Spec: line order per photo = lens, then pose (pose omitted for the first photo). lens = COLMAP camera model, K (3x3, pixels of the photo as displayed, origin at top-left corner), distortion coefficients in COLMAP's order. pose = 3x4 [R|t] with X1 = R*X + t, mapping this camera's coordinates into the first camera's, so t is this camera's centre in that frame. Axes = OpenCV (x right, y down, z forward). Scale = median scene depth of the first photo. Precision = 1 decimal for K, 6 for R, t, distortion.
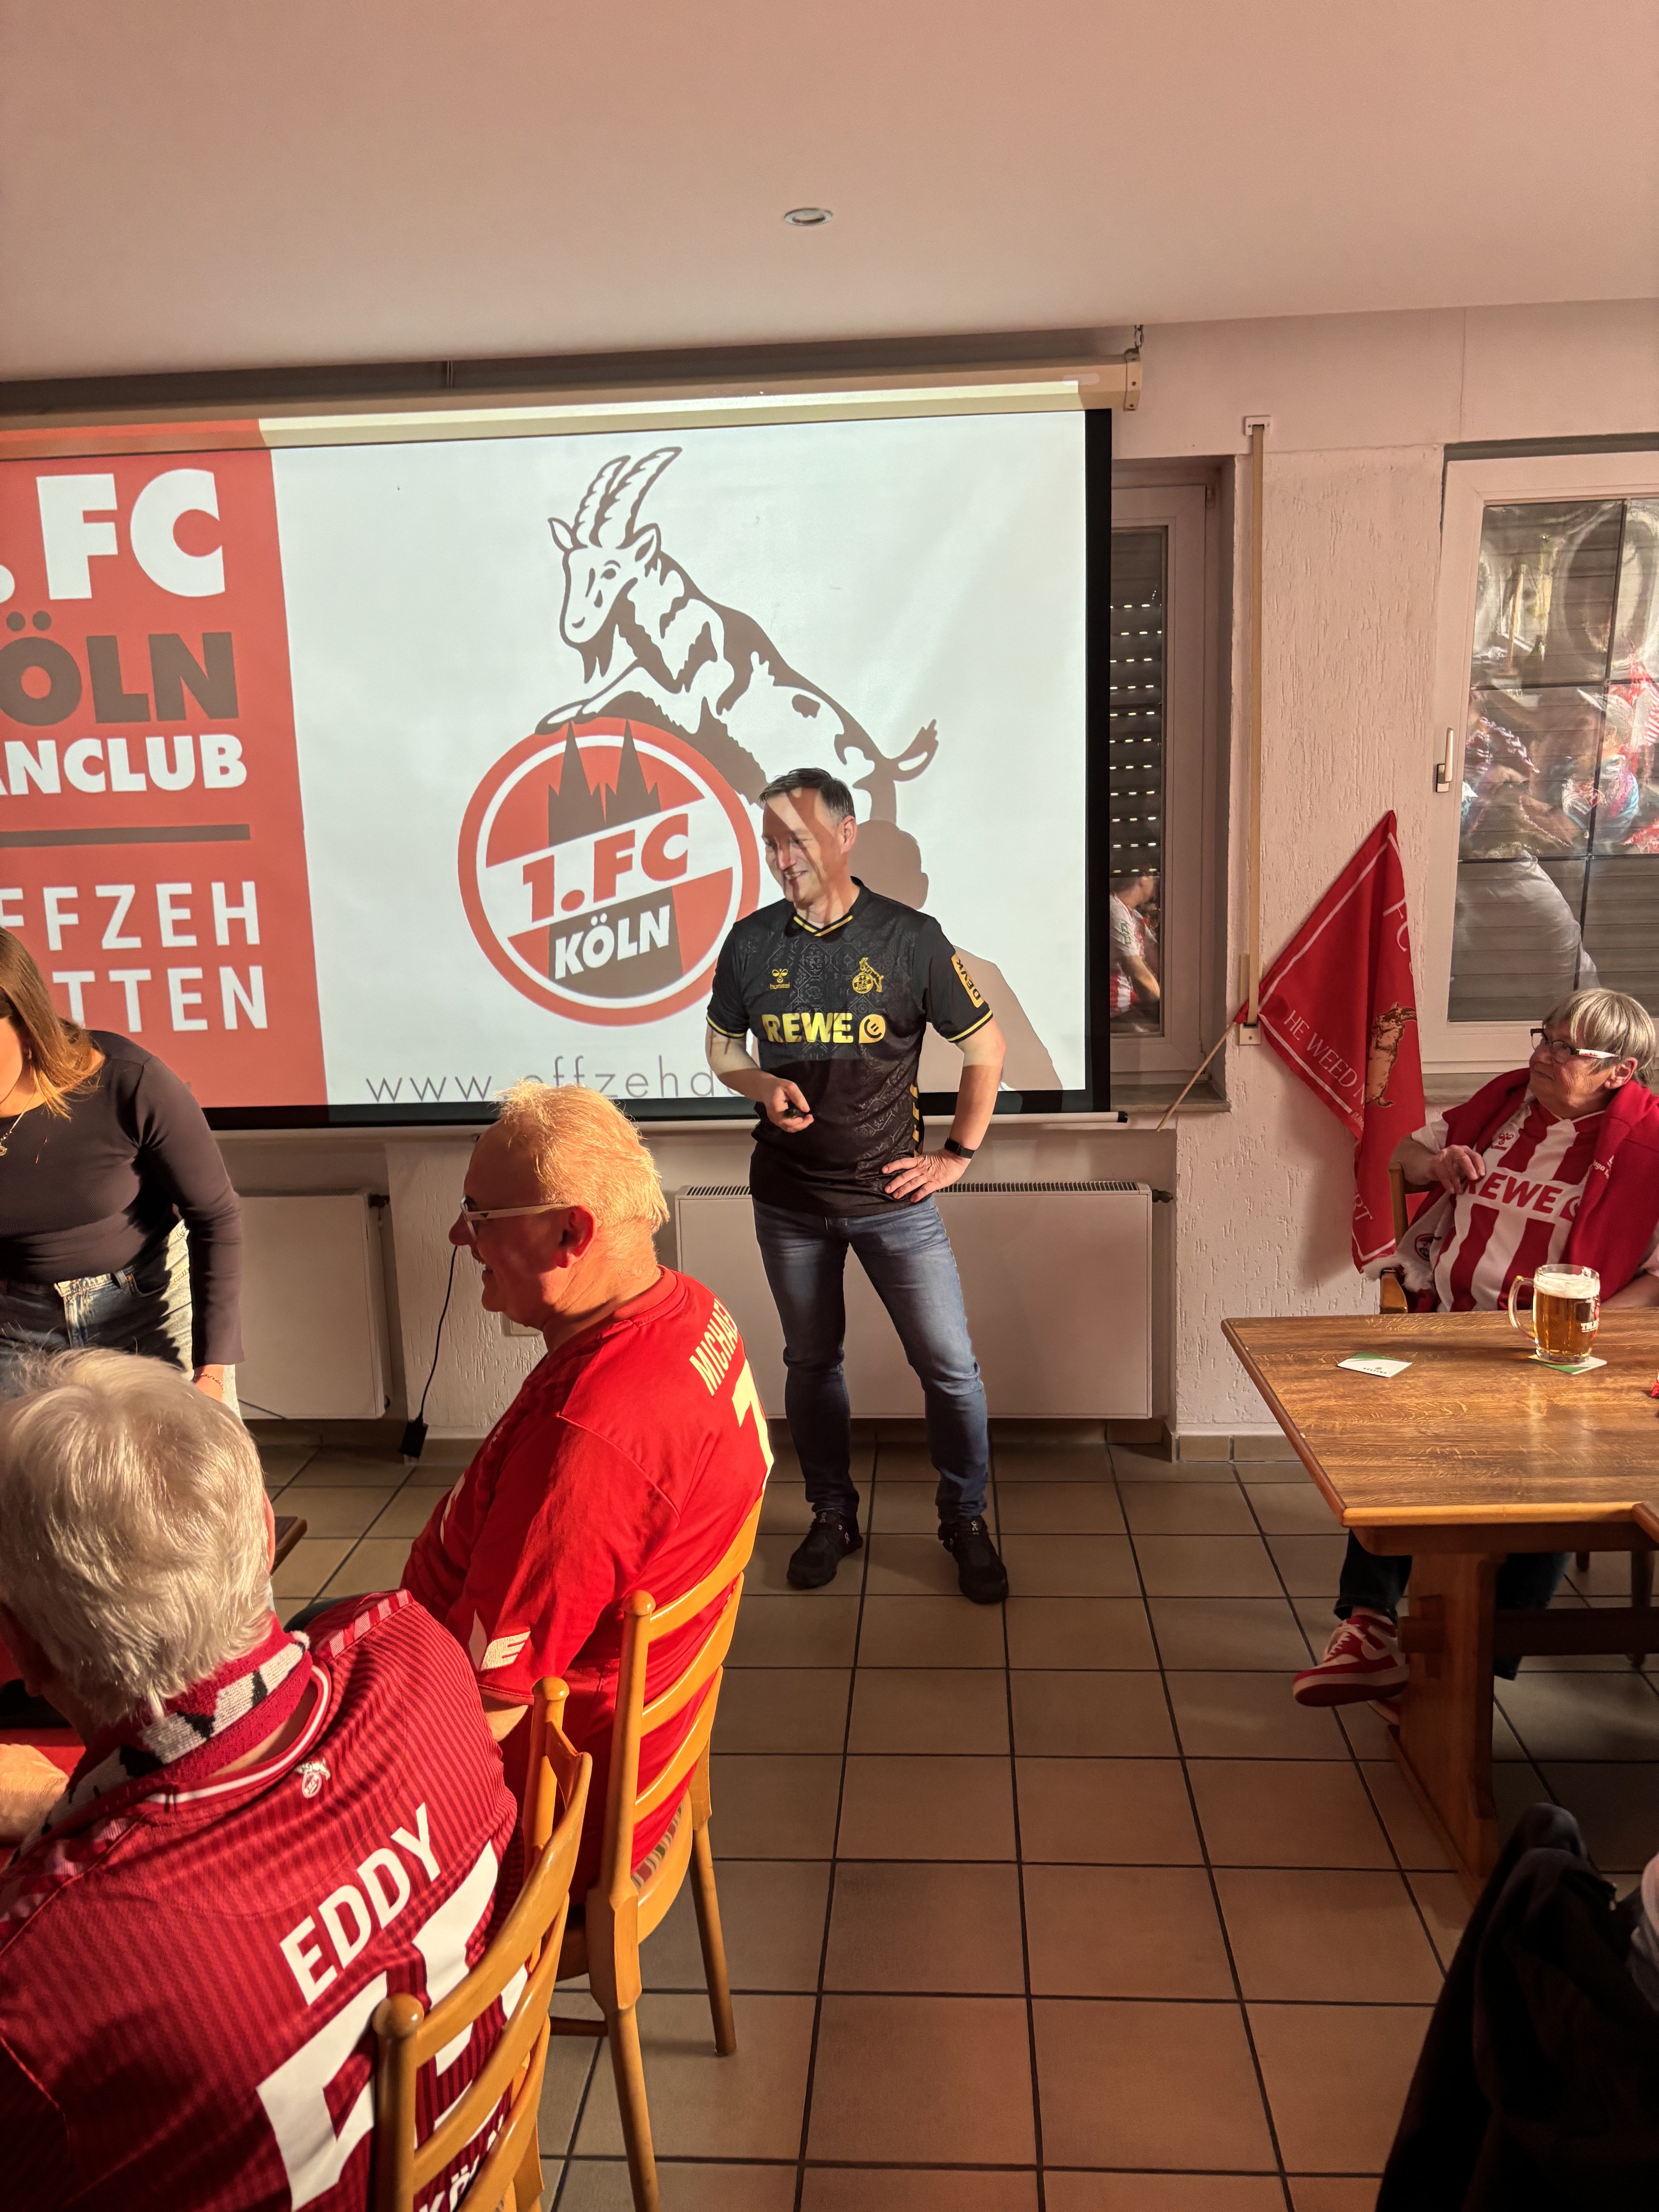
lens RADIAL K [[1661.7, 0, 838.7], [0, 1661.7, 1119.7], [0, 0, 1]] dist [0.029418, -0.026231]
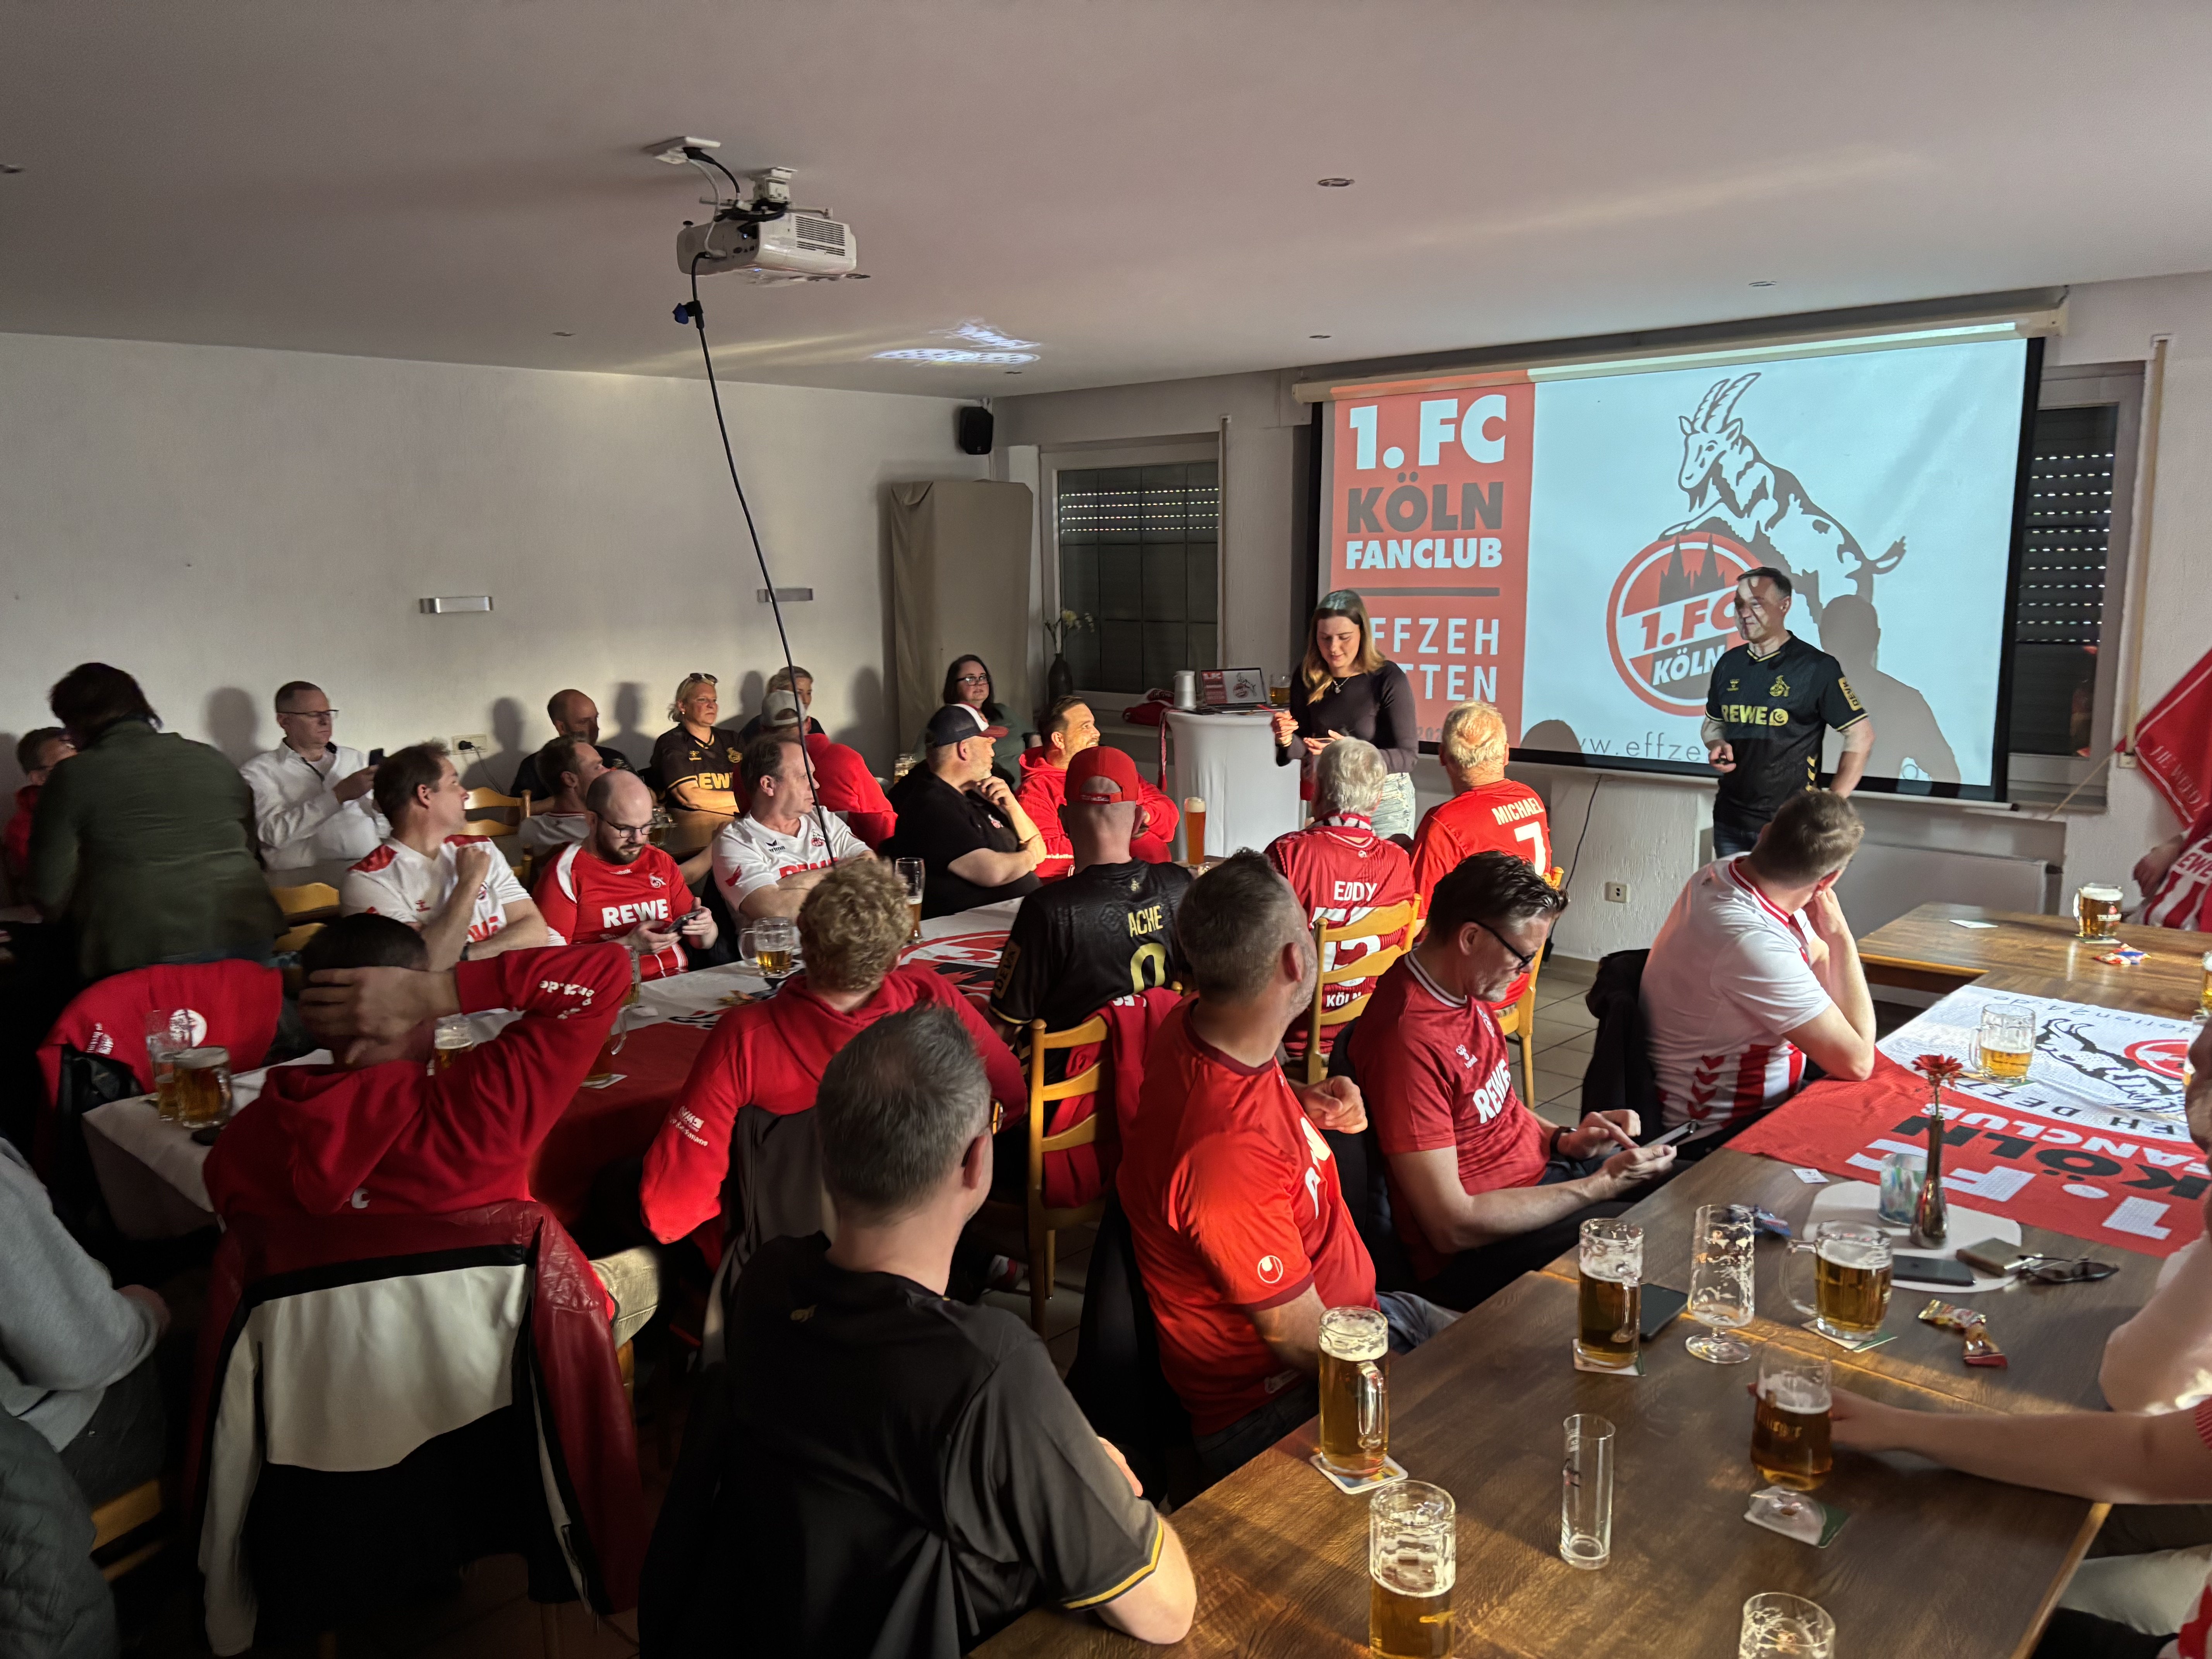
lens RADIAL K [[1661.7, 0, 1114.9], [0, 1661.7, 834.5], [0, 0, 1]] dist [0.029418, -0.026231]
pose [[0.766691, 0.130483, -0.628617, 0.504224], [-0.138689, 0.989671, 0.036275, 0.080492], [0.626857, 0.059371, 0.776869, -0.654216]]
